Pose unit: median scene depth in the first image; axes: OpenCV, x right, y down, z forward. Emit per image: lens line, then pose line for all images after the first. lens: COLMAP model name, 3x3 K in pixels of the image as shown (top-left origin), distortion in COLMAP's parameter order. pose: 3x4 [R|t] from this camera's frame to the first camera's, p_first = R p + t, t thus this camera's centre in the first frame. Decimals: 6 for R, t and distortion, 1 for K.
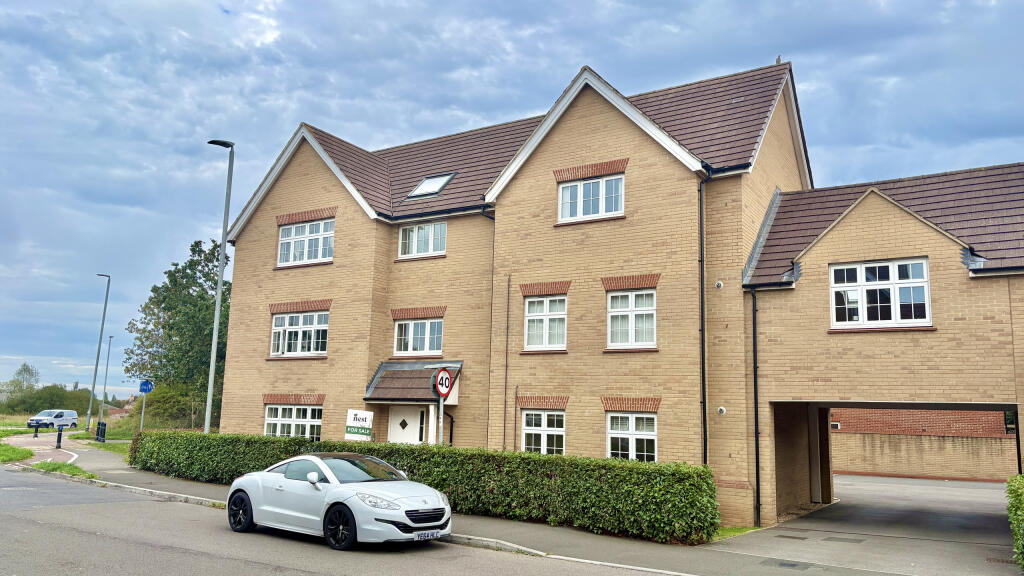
lens RADIAL K [[792.1, 0, 517.0], [0, 792.1, 288.6], [0, 0, 1]] dist [0.007066, -0.000449]
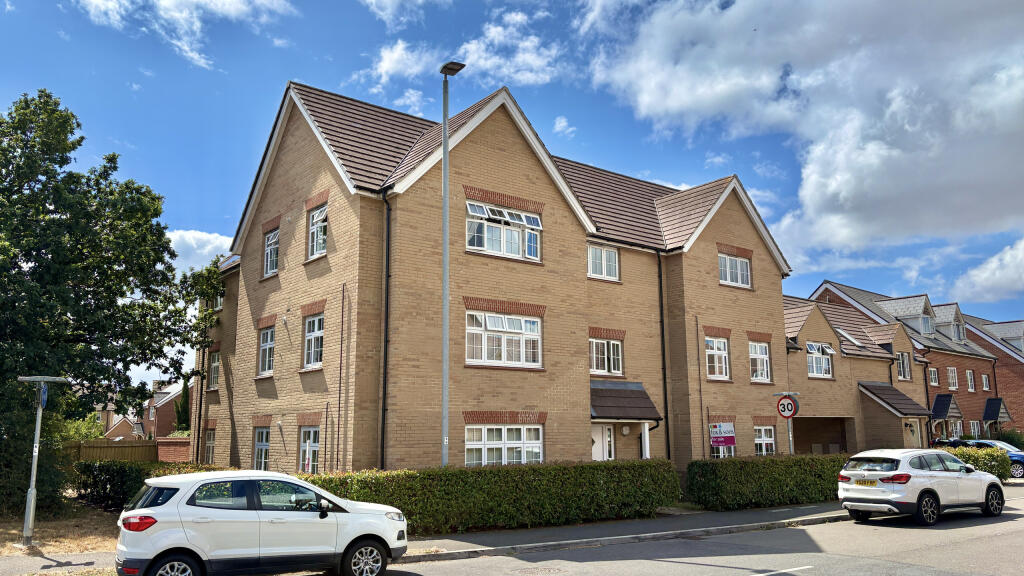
lens RADIAL K [[792.1, 0, 517.4], [0, 792.1, 287.3], [0, 0, 1]] dist [0.007066, -0.000449]
pose [[0.342124, 0.140944, 0.929024, -1.100069], [-0.141628, 0.985127, -0.097299, 0.085725], [-0.928920, -0.098287, 0.356997, 0.719373]]
